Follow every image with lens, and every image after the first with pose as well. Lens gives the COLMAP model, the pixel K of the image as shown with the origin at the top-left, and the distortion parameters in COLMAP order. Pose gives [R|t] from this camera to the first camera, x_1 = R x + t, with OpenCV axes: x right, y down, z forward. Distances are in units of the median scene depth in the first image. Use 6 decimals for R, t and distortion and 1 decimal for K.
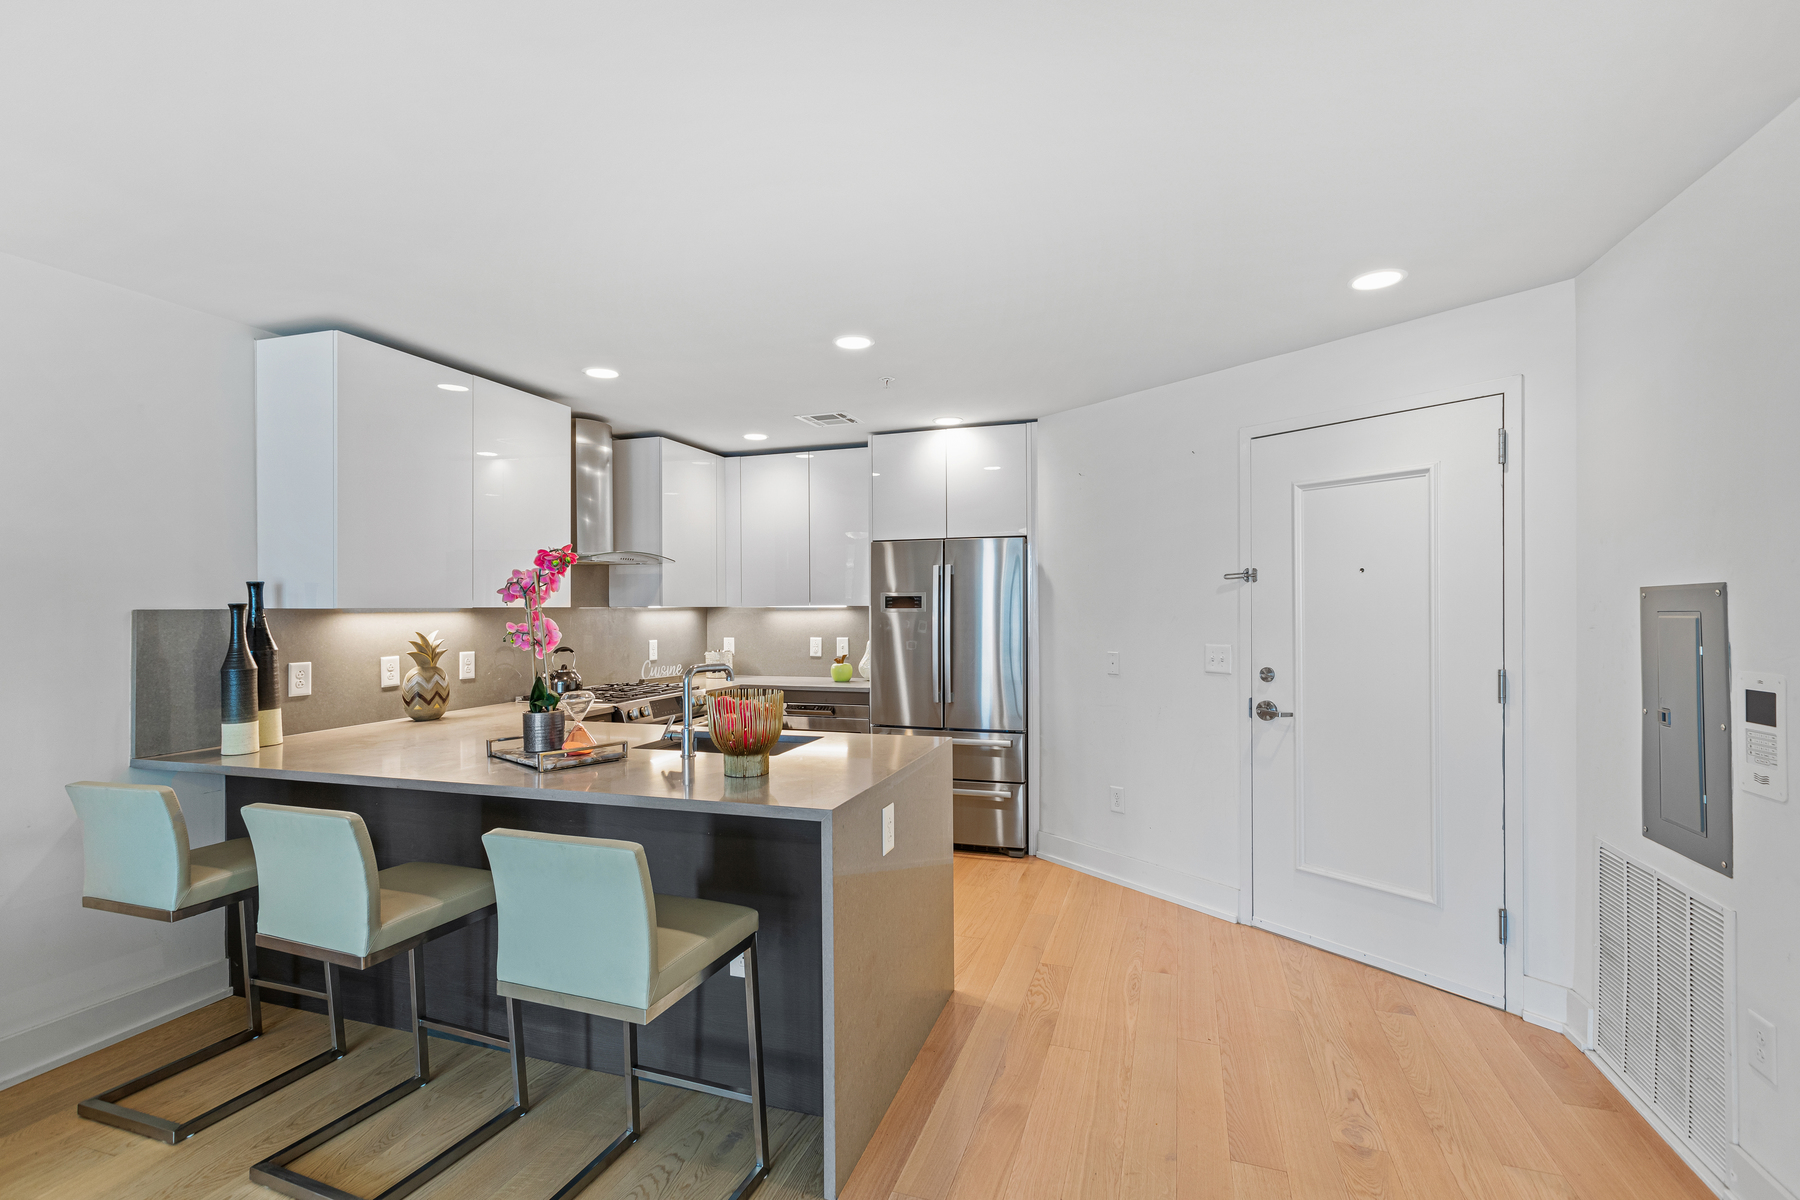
lens RADIAL K [[815.9, 0, 907.6], [0, 815.9, 609.2], [0, 0, 1]] dist [-0.010573, 0.001177]
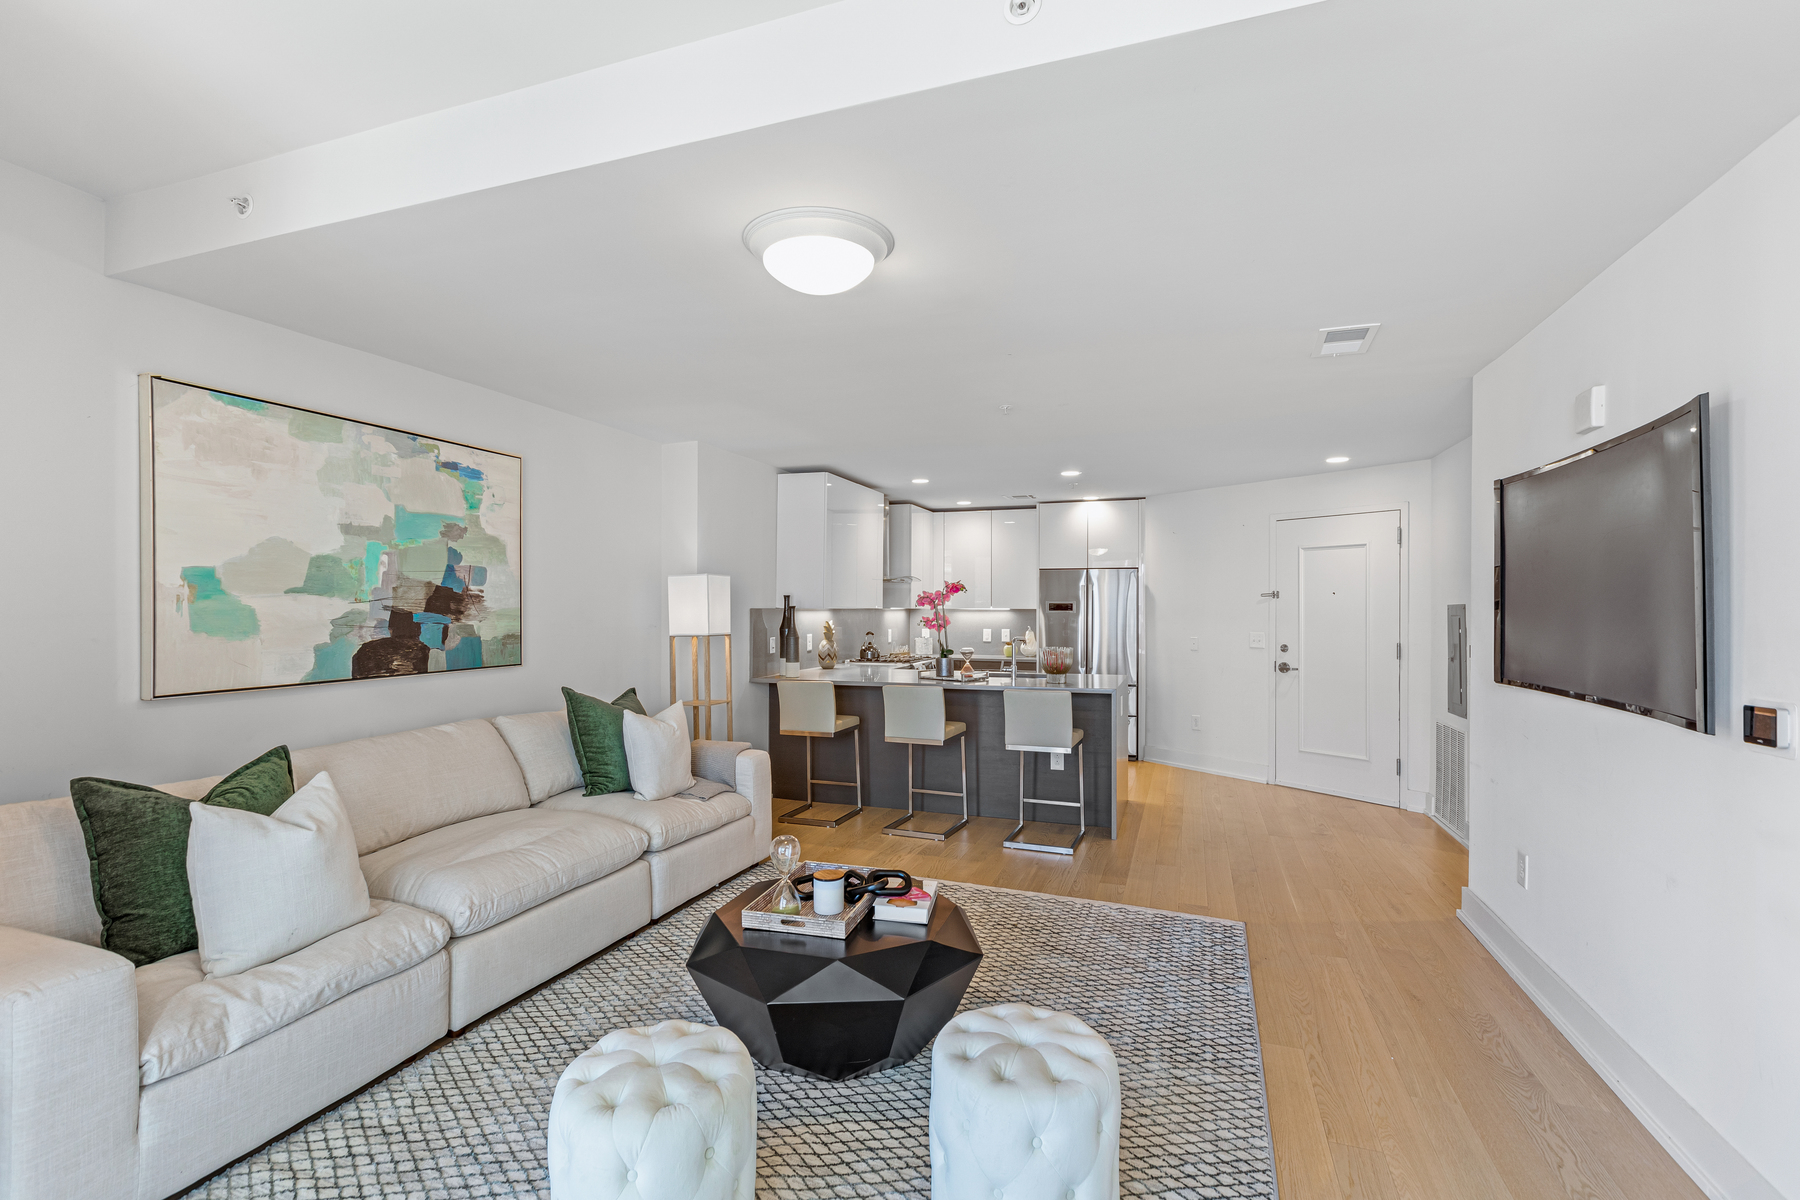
lens RADIAL K [[815.9, 0, 908.0], [0, 815.9, 604.3], [0, 0, 1]] dist [-0.010573, 0.001177]
pose [[0.999820, 0.009257, -0.016551, -0.375896], [-0.009399, 0.999919, -0.008553, 0.003750], [0.016471, 0.008707, 0.999826, -0.847218]]
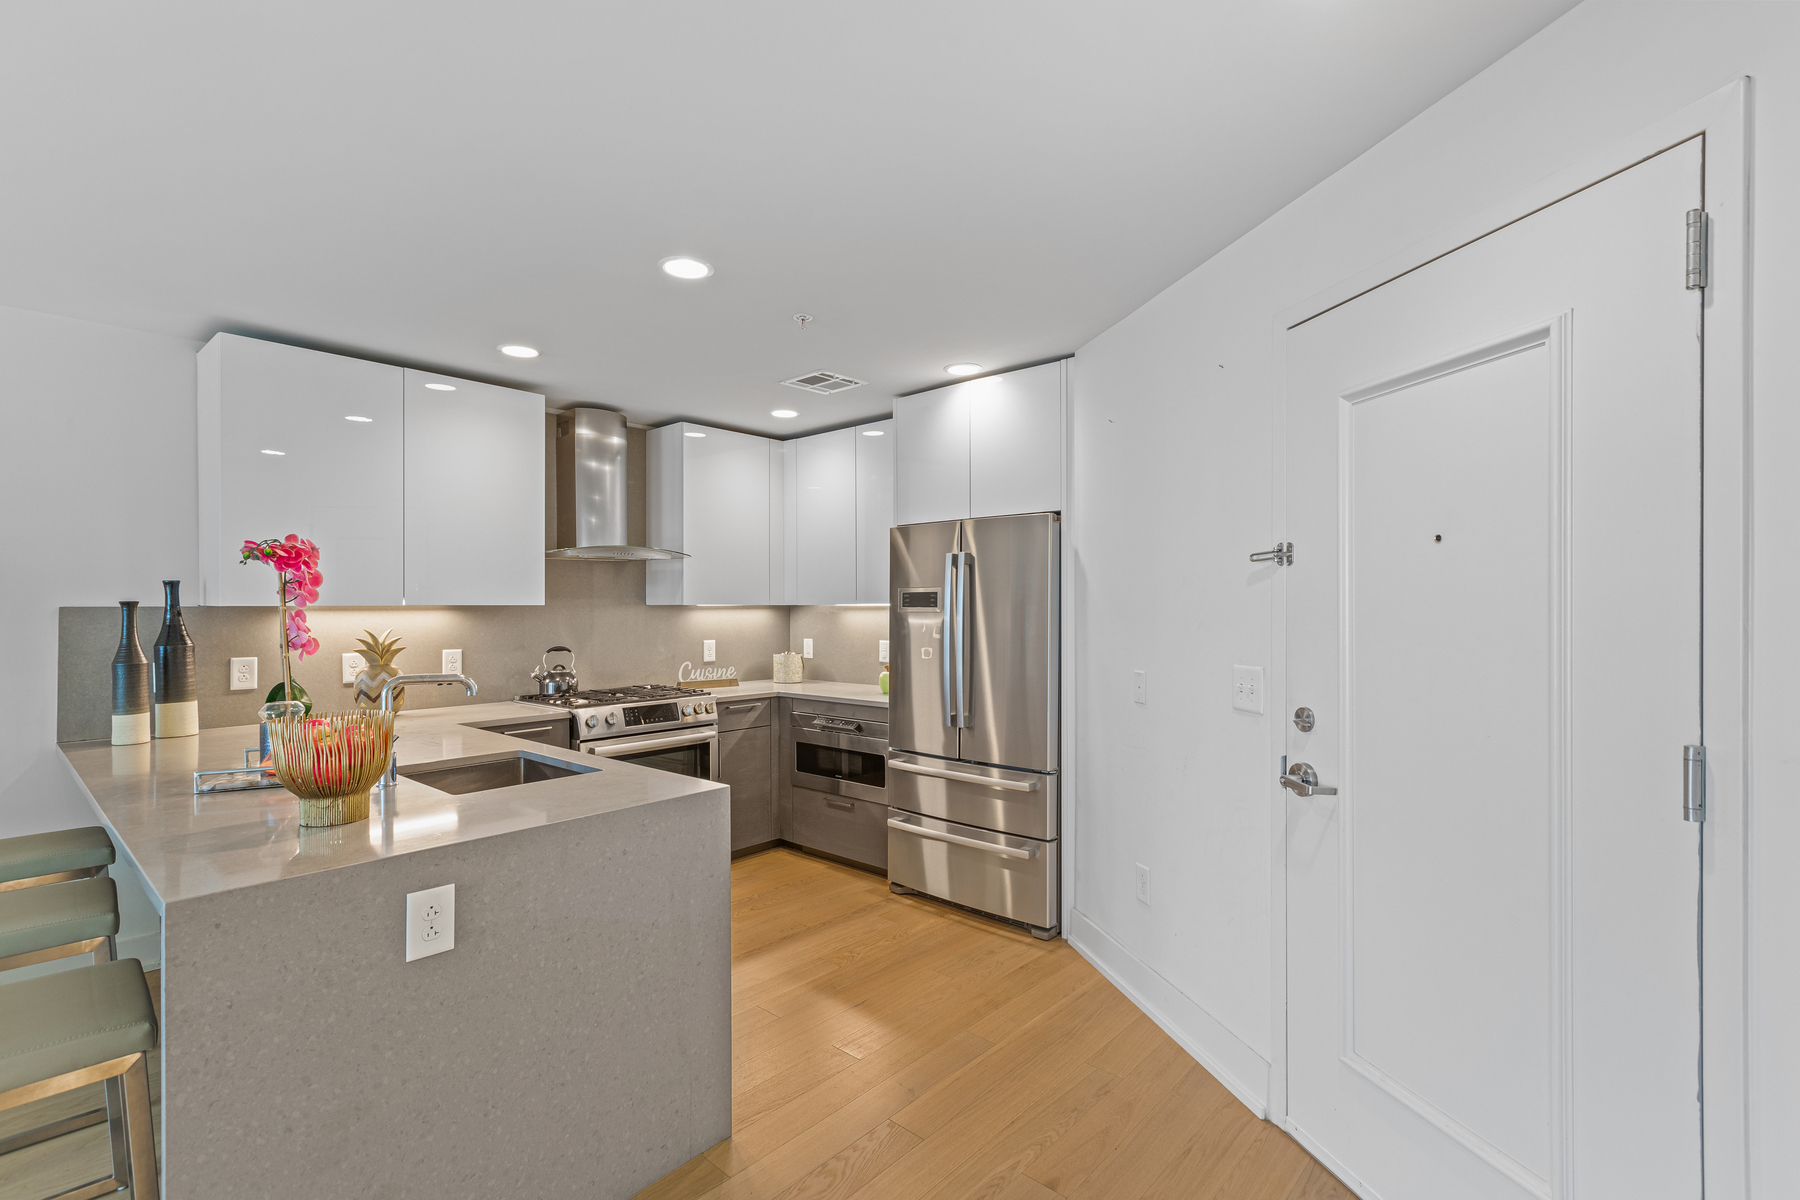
lens RADIAL K [[815.9, 0, 902.4], [0, 815.9, 605.3], [0, 0, 1]] dist [-0.010573, 0.001177]
pose [[0.921132, 0.001041, -0.389249, 0.388703], [-0.002318, 0.999993, -0.002811, -0.001048], [0.389243, 0.003491, 0.921128, 0.323083]]
